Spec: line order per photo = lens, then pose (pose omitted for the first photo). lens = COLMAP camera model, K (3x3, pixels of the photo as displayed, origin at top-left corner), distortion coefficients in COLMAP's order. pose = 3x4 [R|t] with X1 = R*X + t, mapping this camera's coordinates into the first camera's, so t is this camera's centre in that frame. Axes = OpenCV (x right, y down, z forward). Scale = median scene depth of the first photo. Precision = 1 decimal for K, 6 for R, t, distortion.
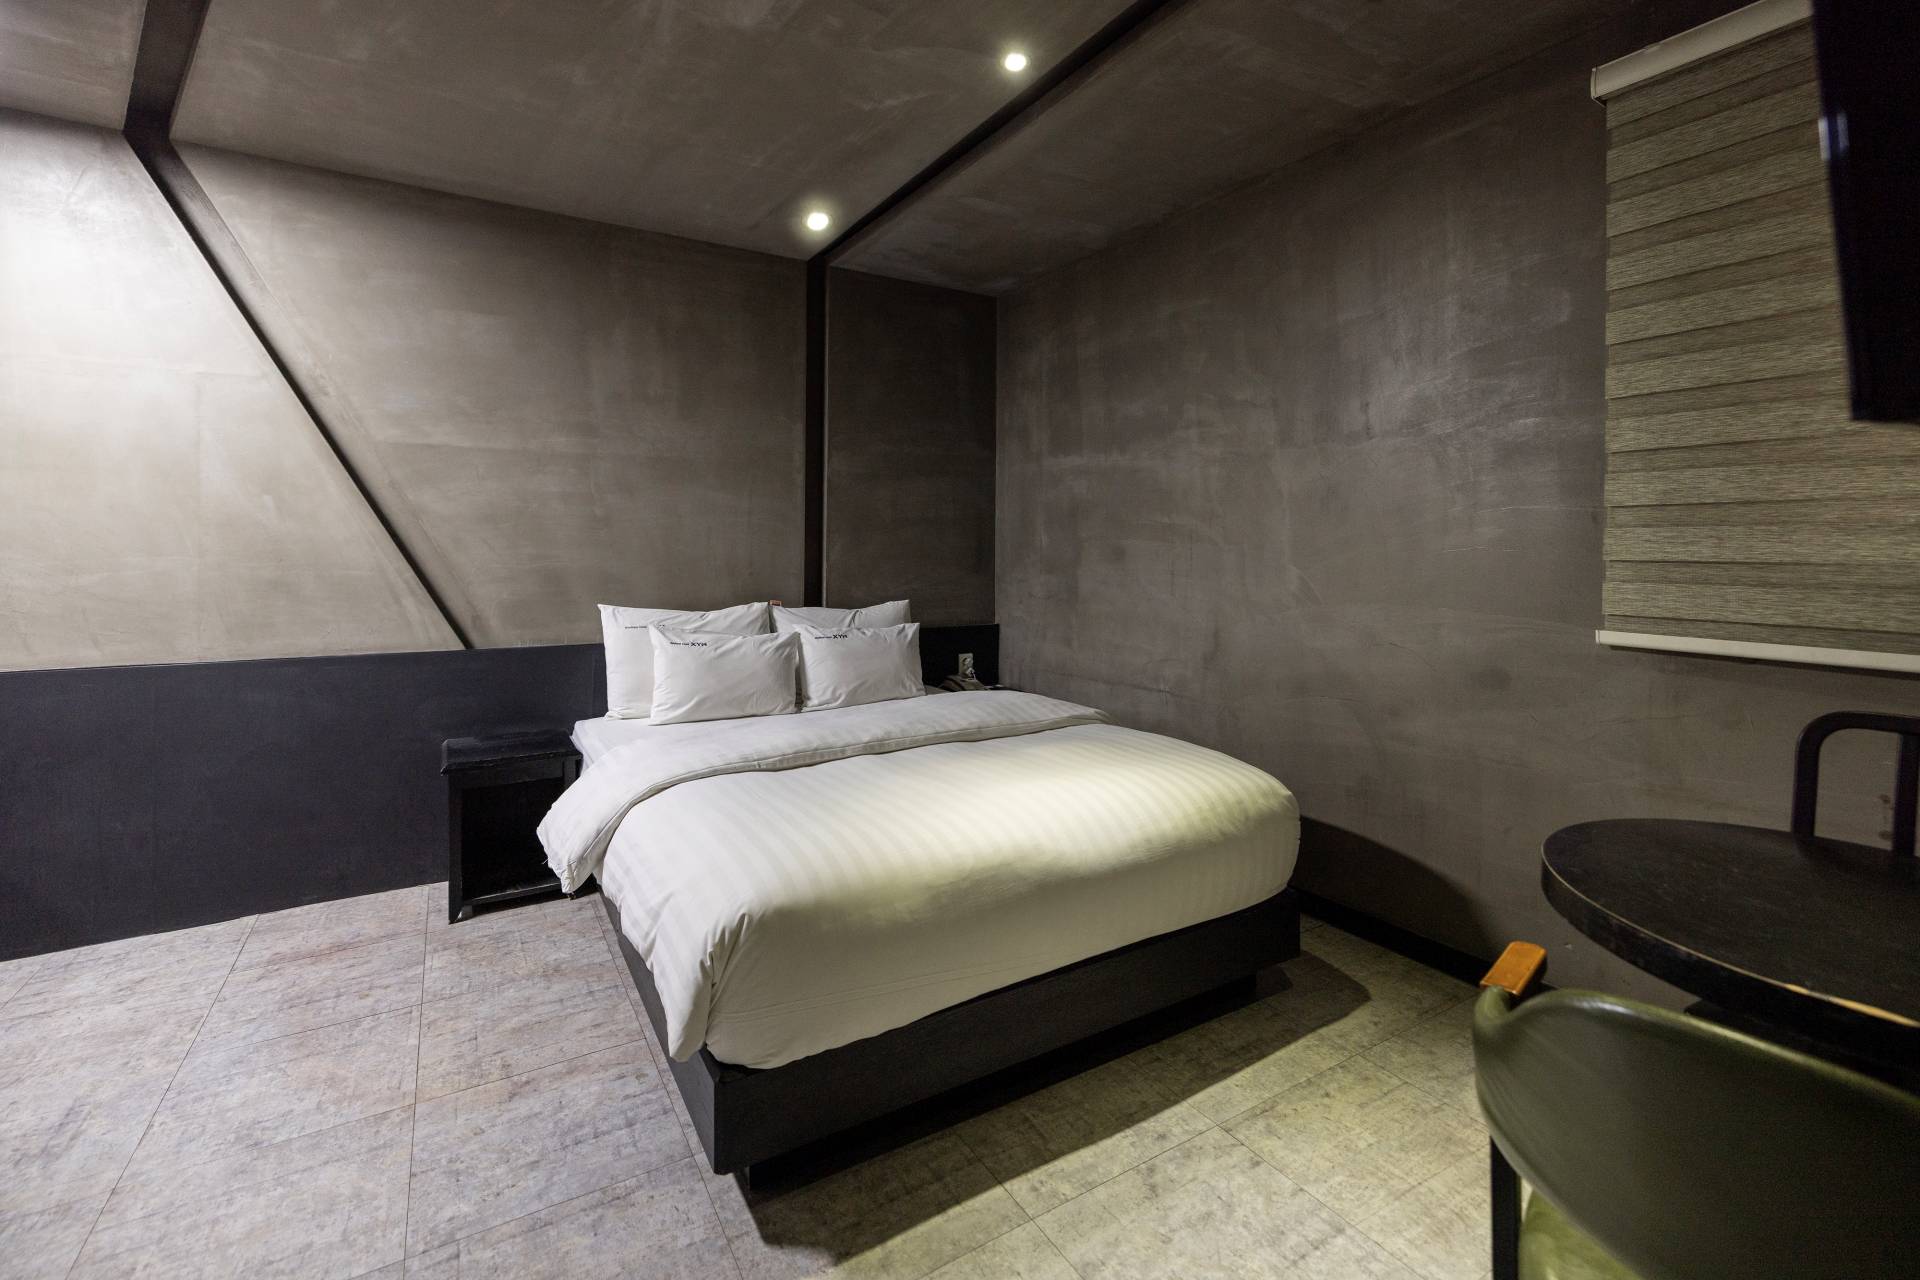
lens RADIAL K [[830.2, 0, 960.0], [0, 830.2, 640.0], [0, 0, 1]] dist [-0.000482, -0.000337]
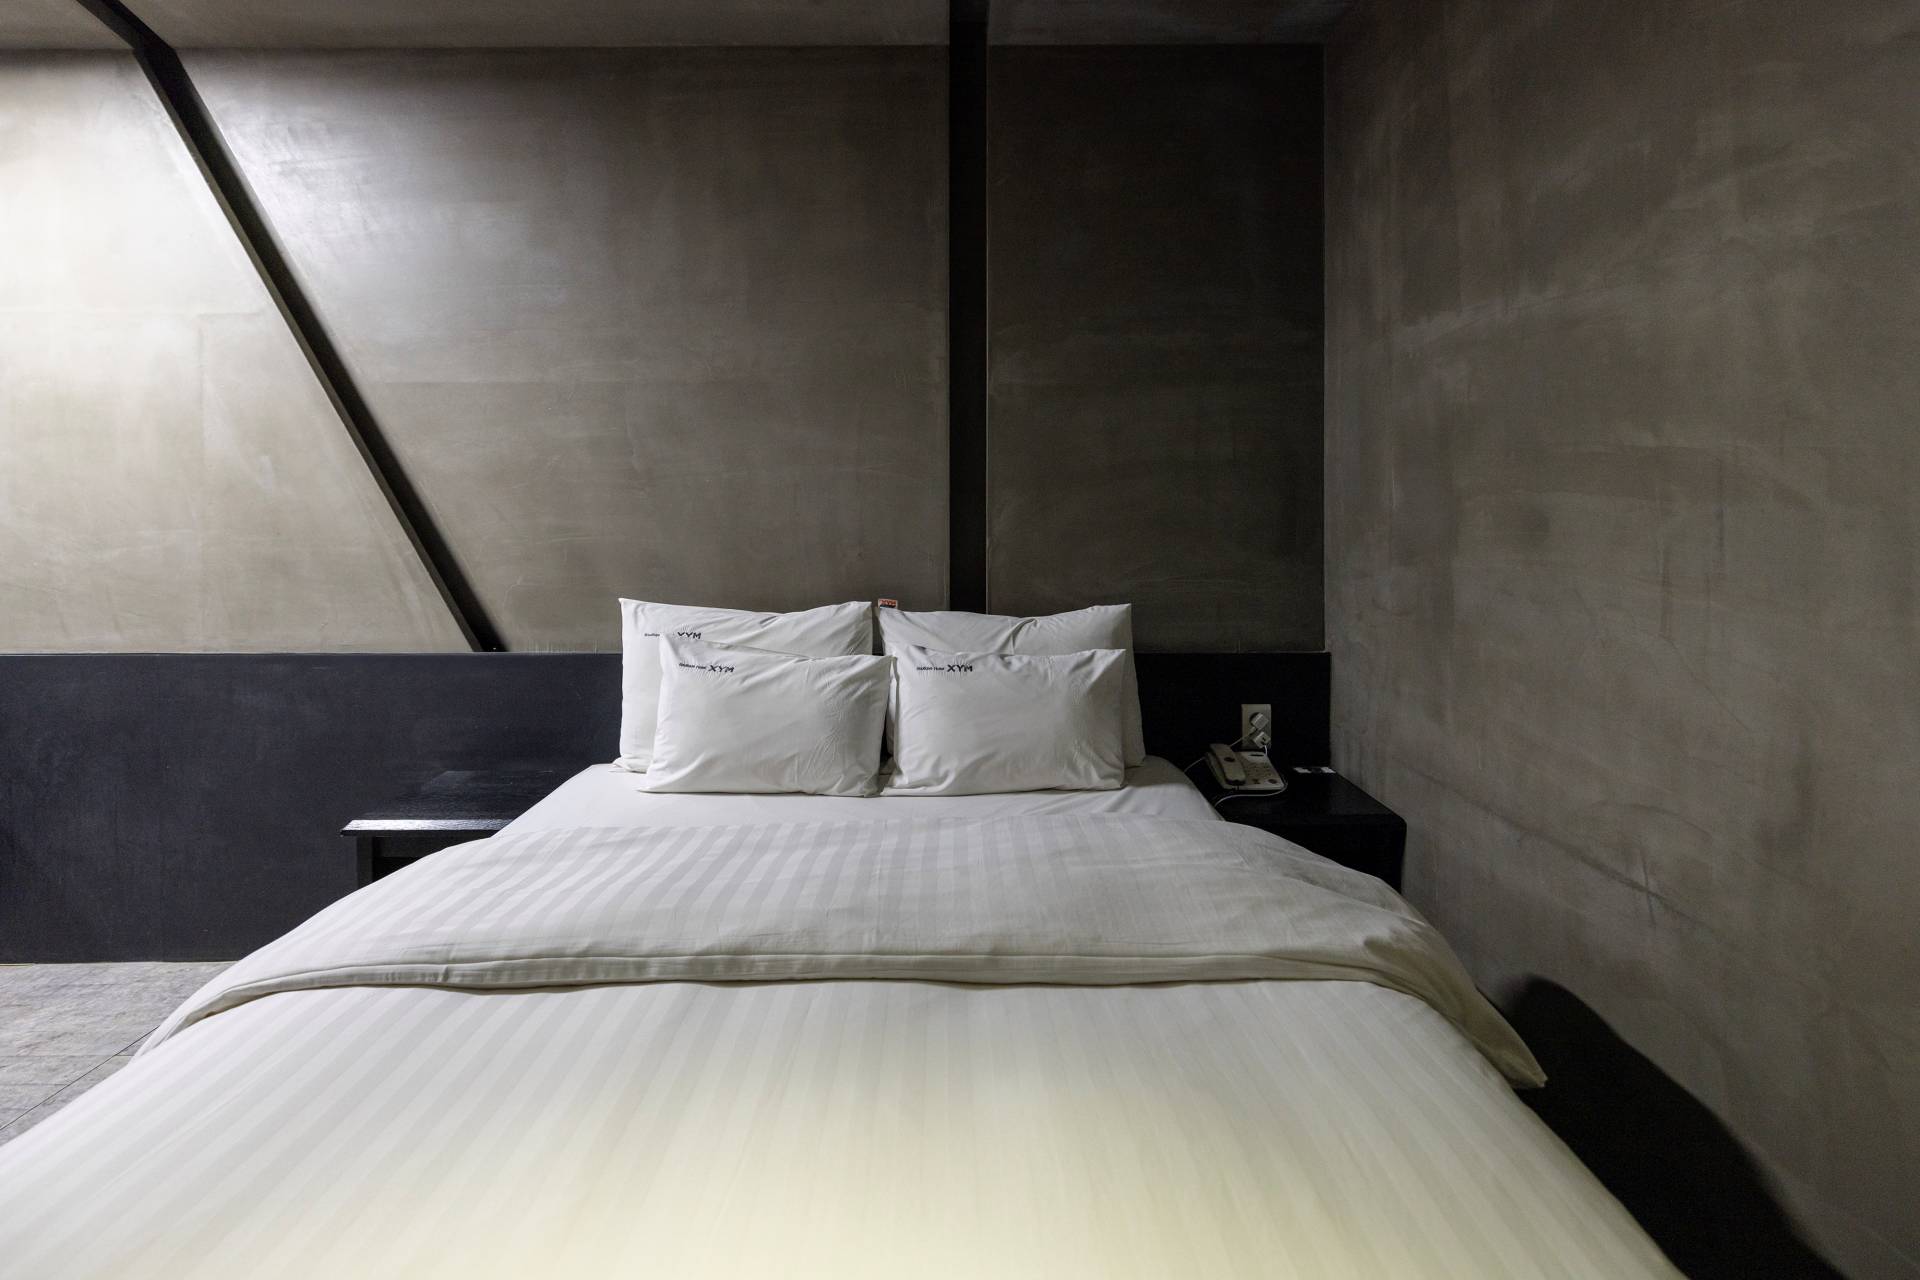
lens RADIAL K [[935.5, 0, 960.9], [0, 935.5, 557.5], [0, 0, 1]] dist [0.001120, 0.000022]
pose [[0.854437, 0.021060, -0.519128, 0.195213], [-0.049141, 0.997975, -0.040395, -0.056175], [0.517226, 0.060026, 0.853741, 0.459267]]
